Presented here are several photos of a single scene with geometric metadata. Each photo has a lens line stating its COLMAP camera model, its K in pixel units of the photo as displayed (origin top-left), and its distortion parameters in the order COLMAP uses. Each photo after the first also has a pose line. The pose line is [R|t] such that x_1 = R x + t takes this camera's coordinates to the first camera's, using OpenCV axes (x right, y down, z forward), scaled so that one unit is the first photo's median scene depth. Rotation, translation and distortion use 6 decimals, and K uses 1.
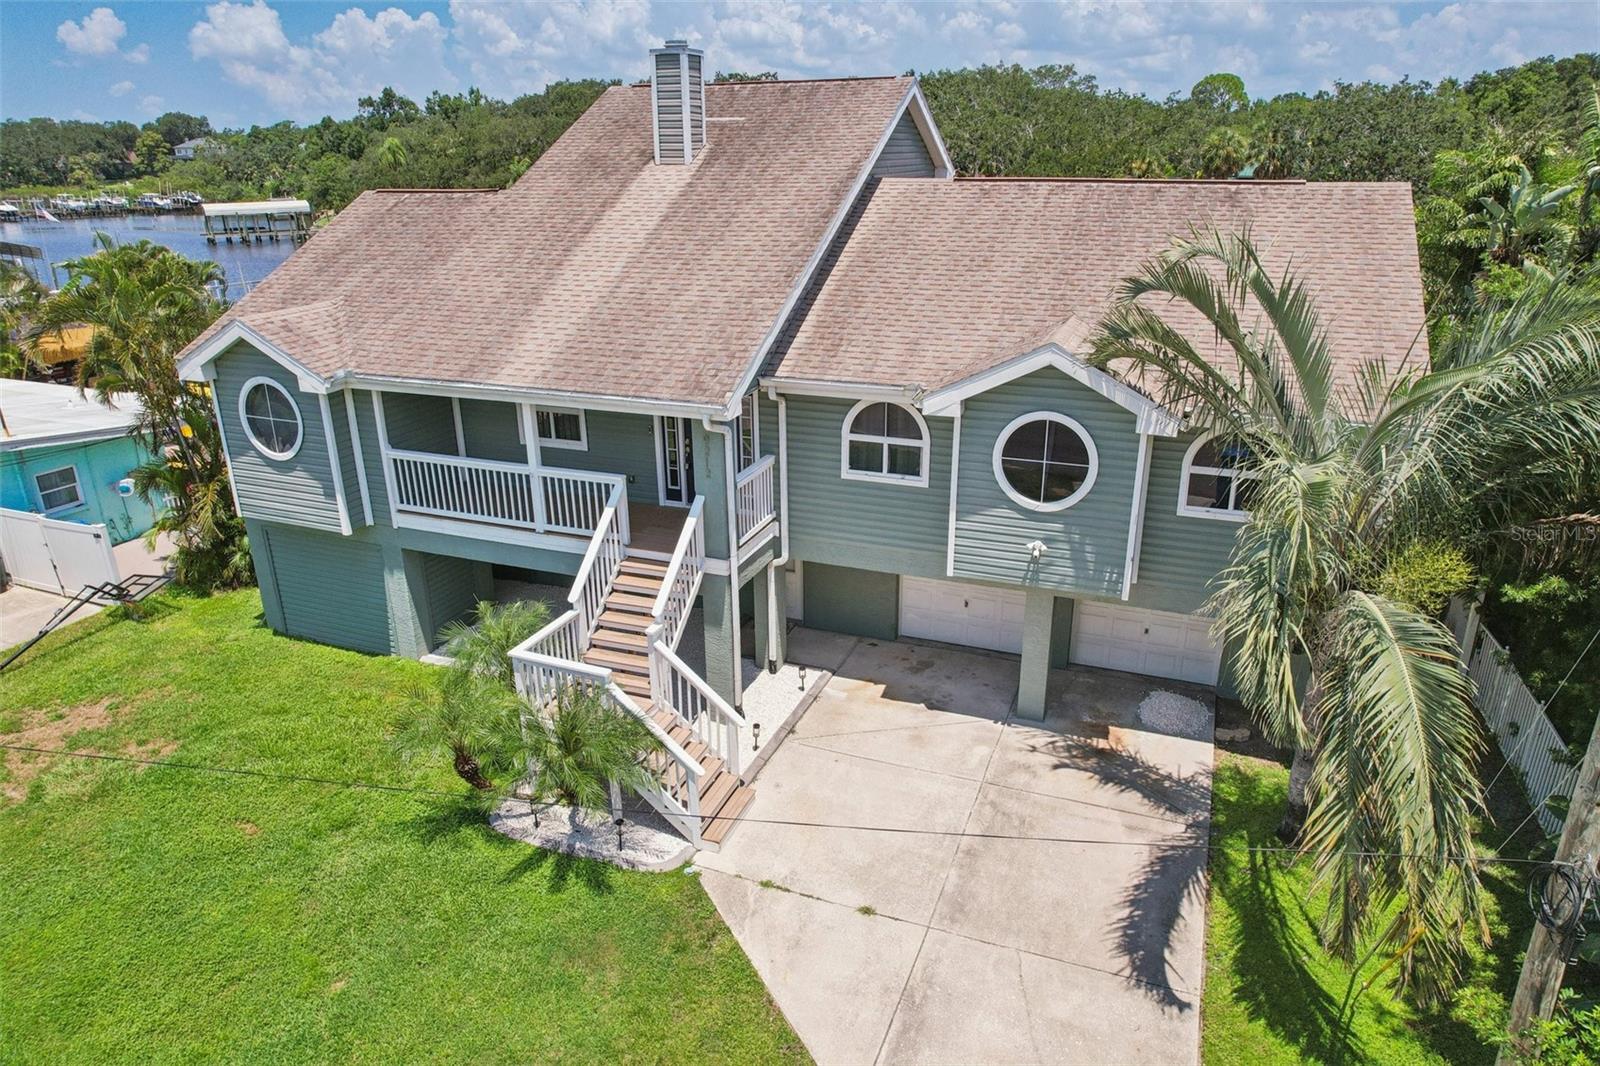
lens RADIAL K [[1021.8, 0, 806.9], [0, 1021.8, 533.6], [0, 0, 1]] dist [-0.067037, 0.056859]
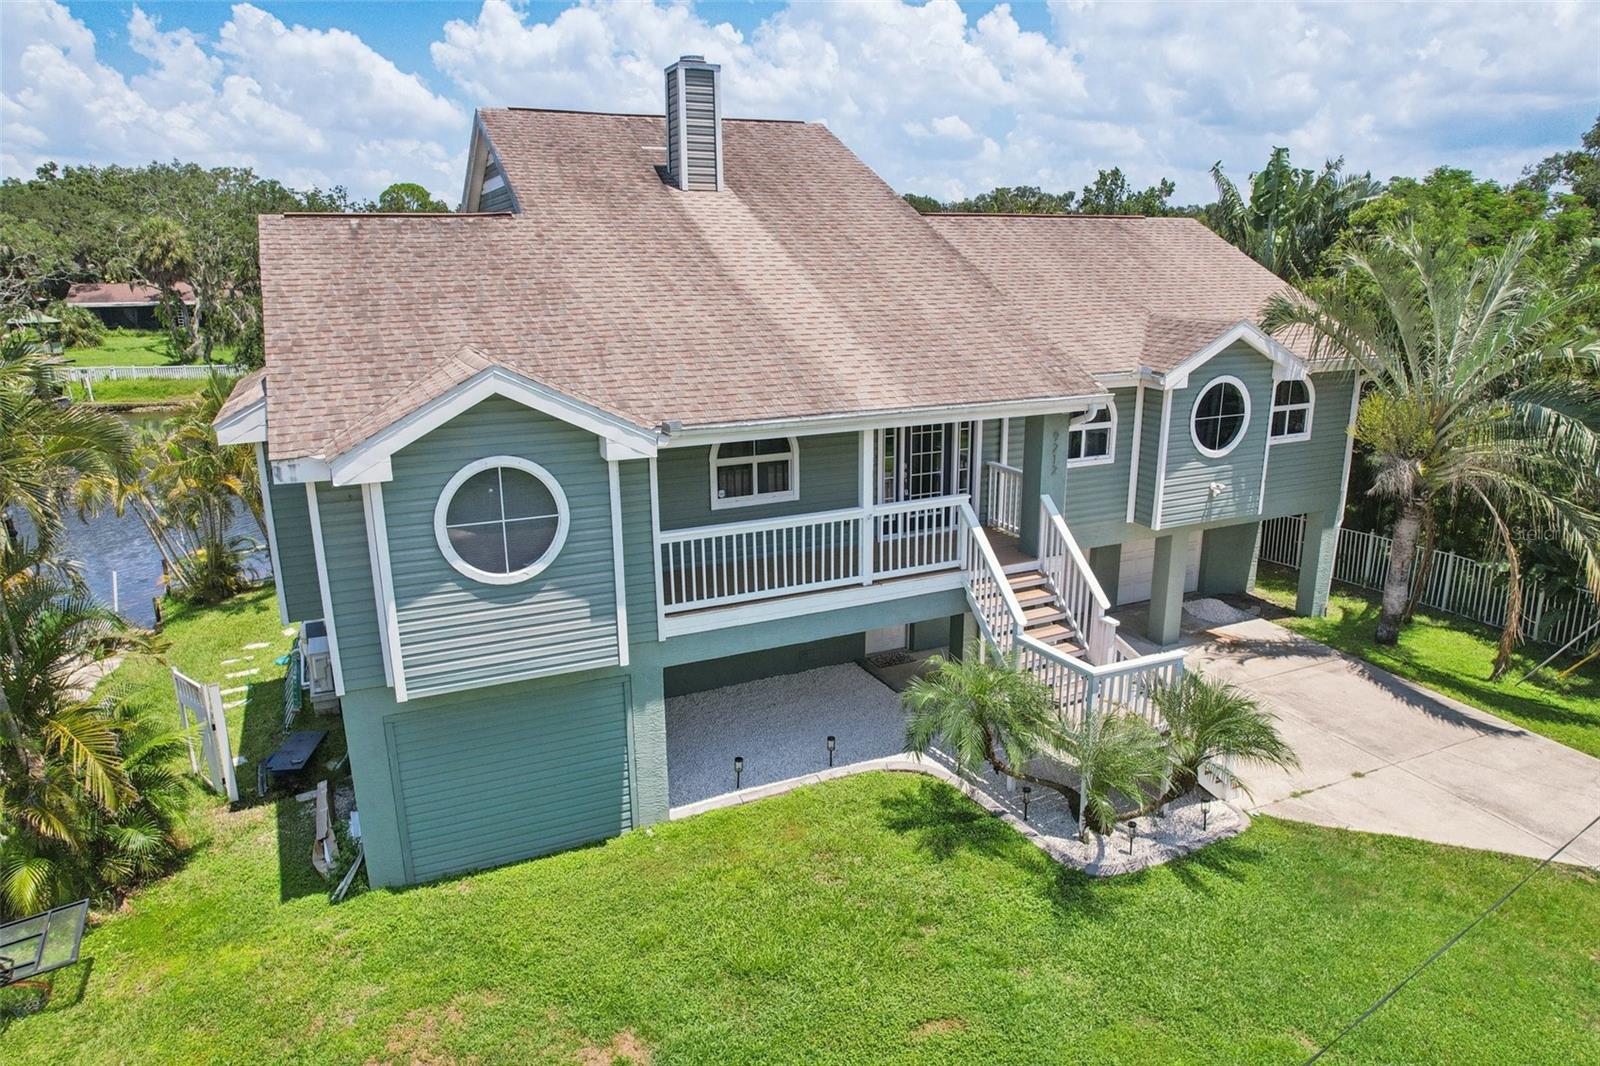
lens RADIAL K [[1021.8, 0, 803.3], [0, 1021.8, 533.0], [0, 0, 1]] dist [-0.067037, 0.056859]
pose [[0.689568, -0.188185, 0.699344, -0.936605], [0.260000, 0.965602, 0.003467, -0.063660], [-0.675941, 0.179439, 0.714777, 0.435102]]
